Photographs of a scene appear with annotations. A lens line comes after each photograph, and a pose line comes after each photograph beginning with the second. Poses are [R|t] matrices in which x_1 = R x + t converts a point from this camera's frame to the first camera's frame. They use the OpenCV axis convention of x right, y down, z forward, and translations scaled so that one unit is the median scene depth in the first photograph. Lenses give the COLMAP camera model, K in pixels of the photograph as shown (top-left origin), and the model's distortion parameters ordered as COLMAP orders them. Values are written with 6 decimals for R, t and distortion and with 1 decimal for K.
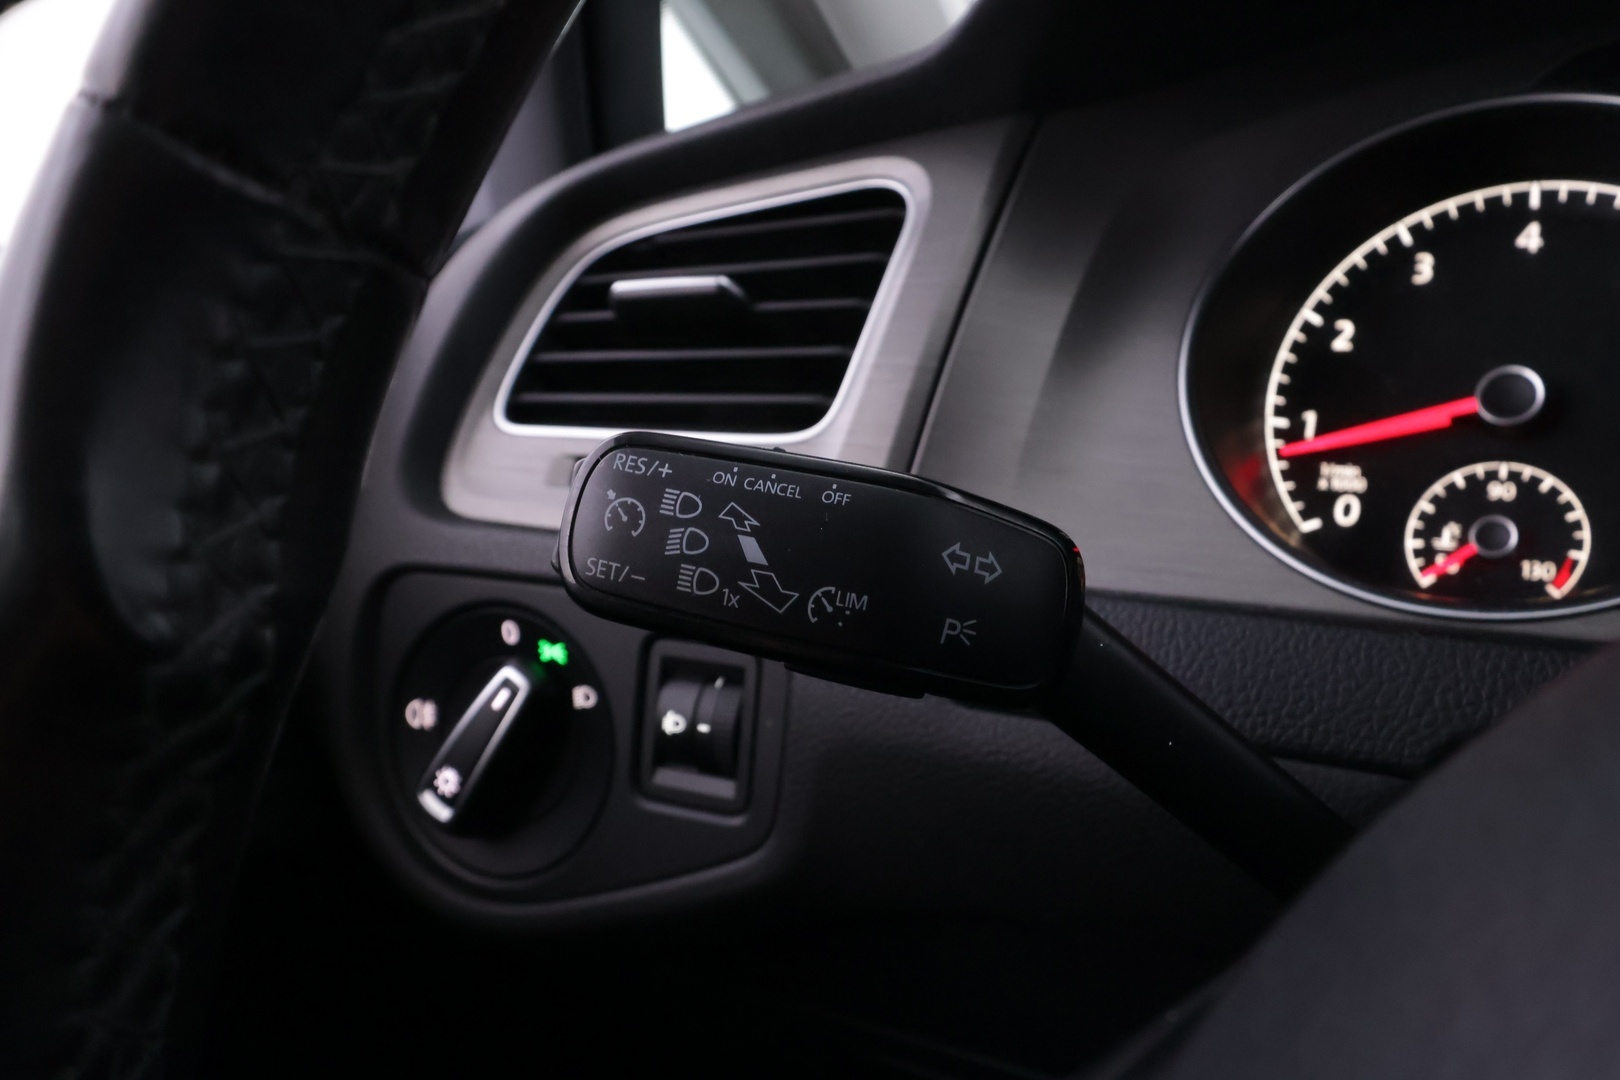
lens RADIAL K [[1239.5, 0, 811.2], [0, 1239.5, 545.3], [0, 0, 1]] dist [0.000202, 0.000814]
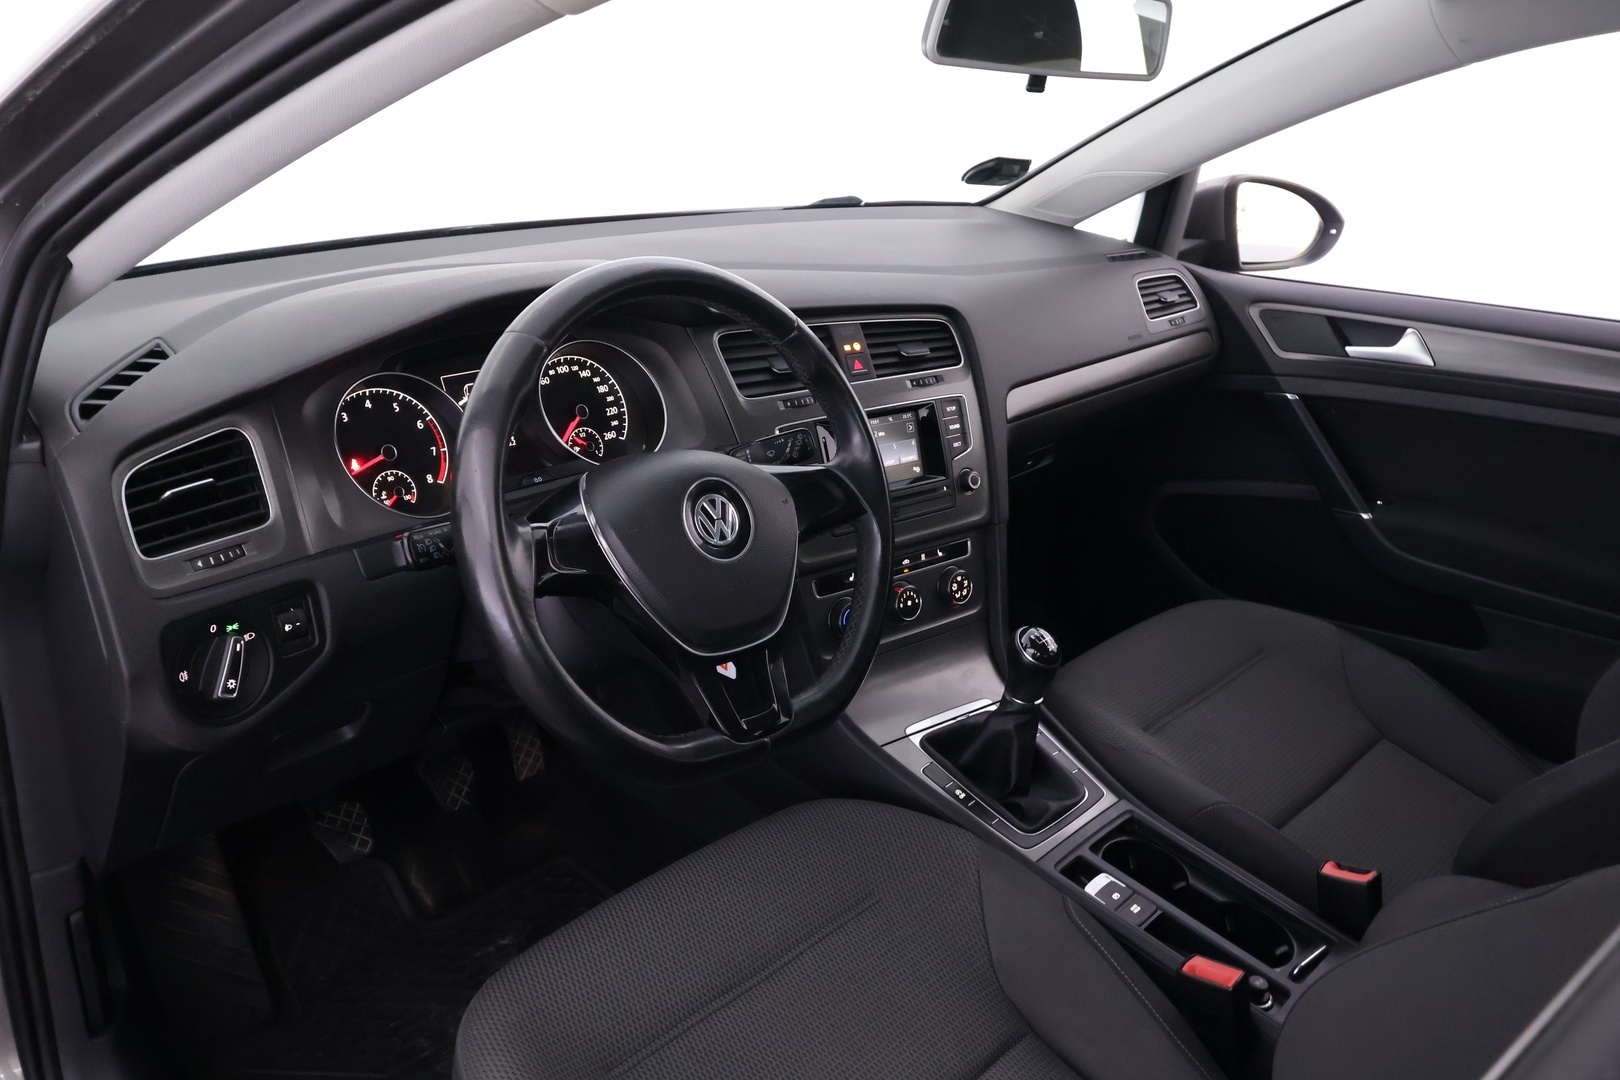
lens RADIAL K [[1283.7, 0, 815.2], [0, 1283.7, 544.6], [0, 0, 1]] dist [0.006078, -0.000339]
pose [[0.137634, -0.318823, 0.937768, -2.640315], [0.147939, 0.942775, 0.298813, -0.744729], [-0.979373, 0.097606, 0.176924, -0.776271]]
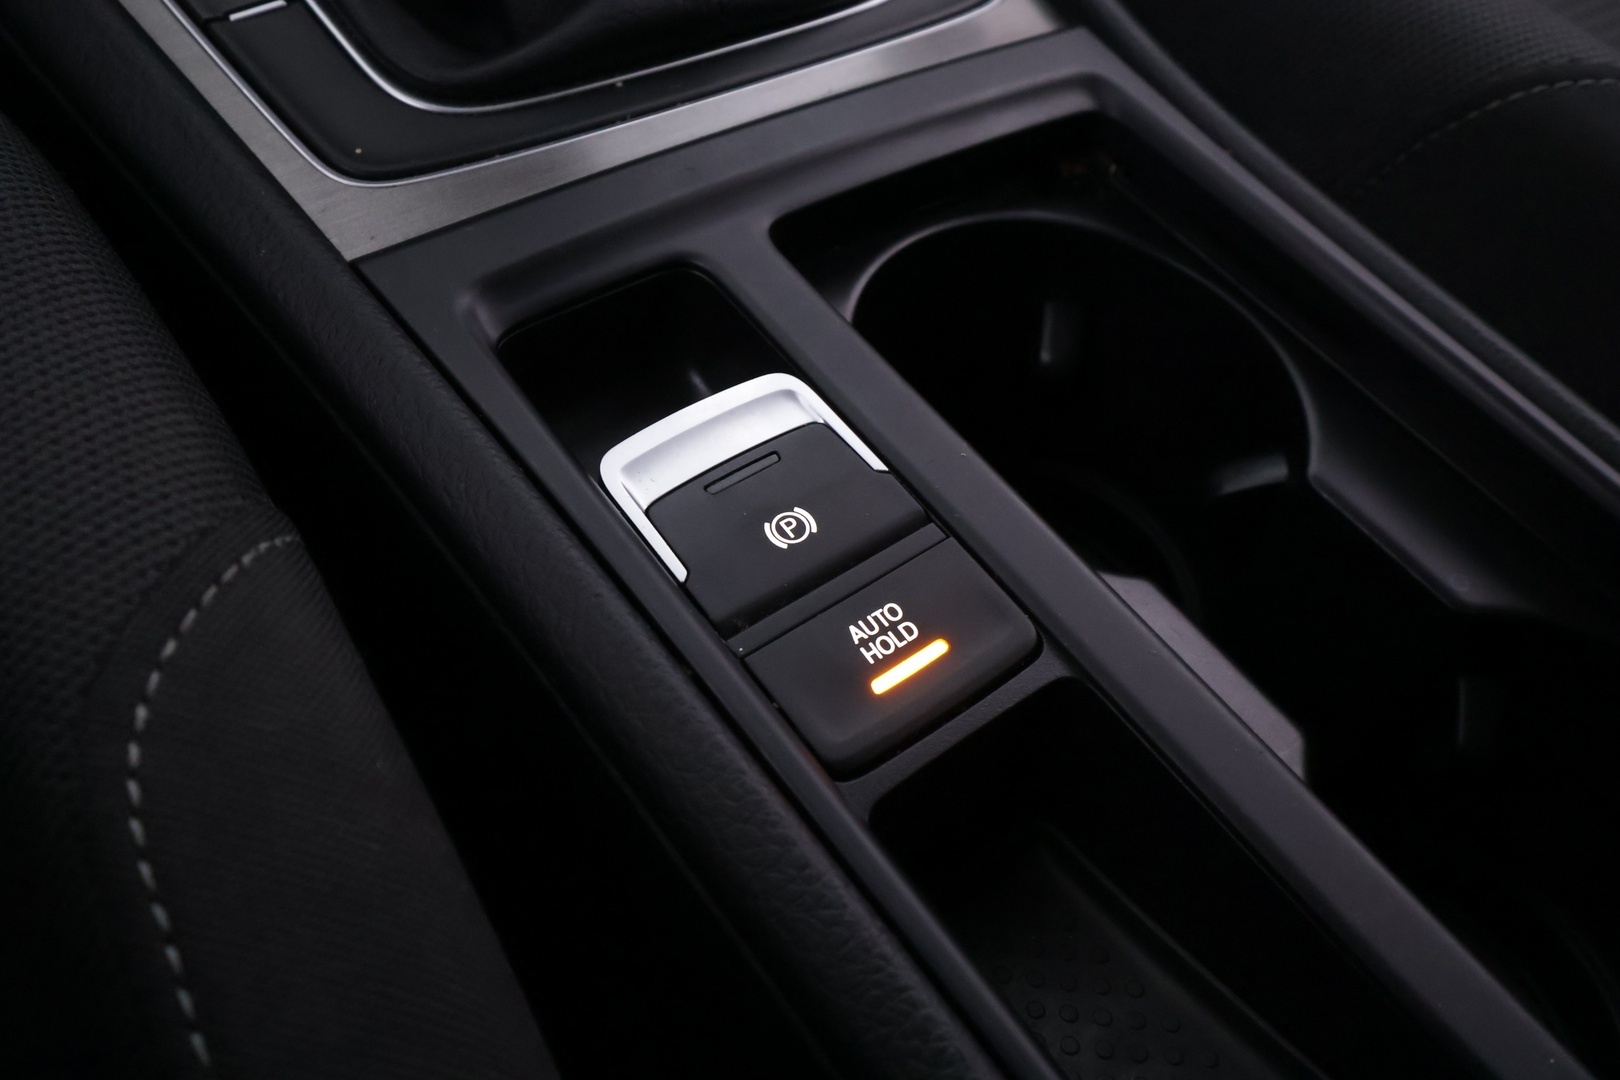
lens RADIAL K [[1283.7, 0, 813.0], [0, 1283.7, 541.6], [0, 0, 1]] dist [0.006078, -0.000339]
pose [[0.285370, -0.649877, 0.704432, 0.419524], [0.105076, 0.751778, 0.650990, 1.203825], [-0.952640, -0.111754, 0.282822, -1.059527]]
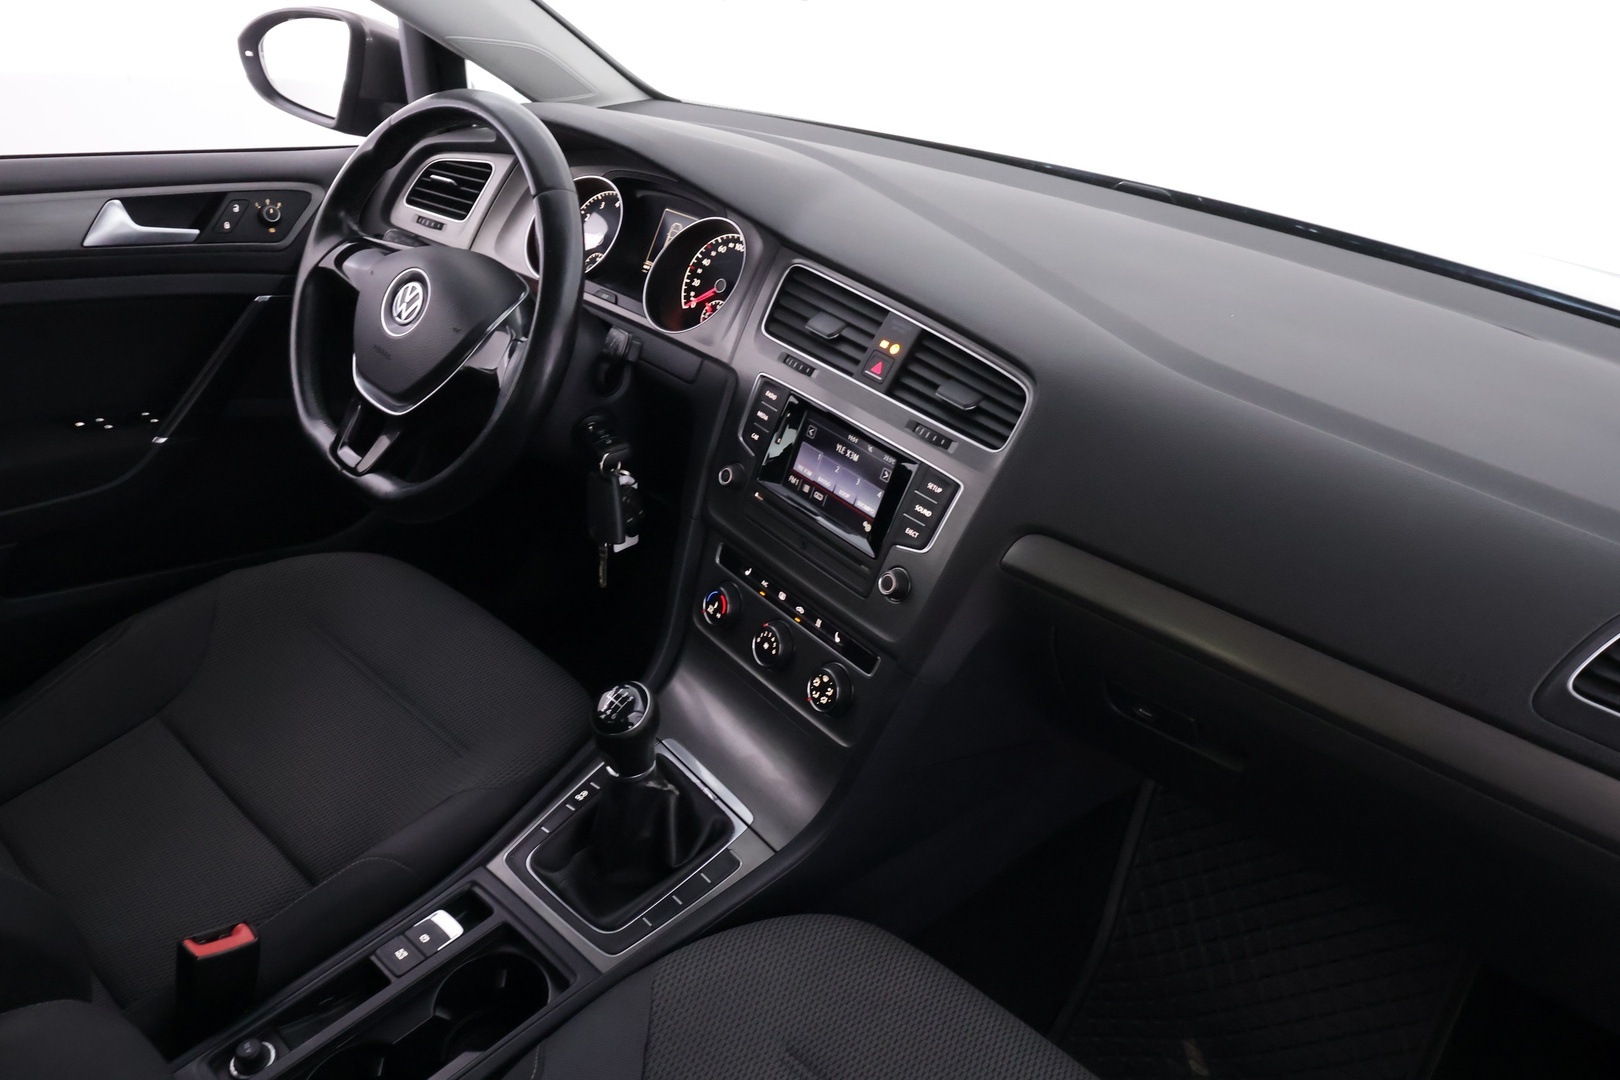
lens RADIAL K [[1283.7, 0, 813.6], [0, 1283.7, 541.9], [0, 0, 1]] dist [0.006078, -0.000339]
pose [[0.977182, 0.190957, -0.093012, 1.951756], [-0.160141, 0.950020, 0.267987, -0.446092], [0.139537, -0.246977, 0.958922, -3.689668]]
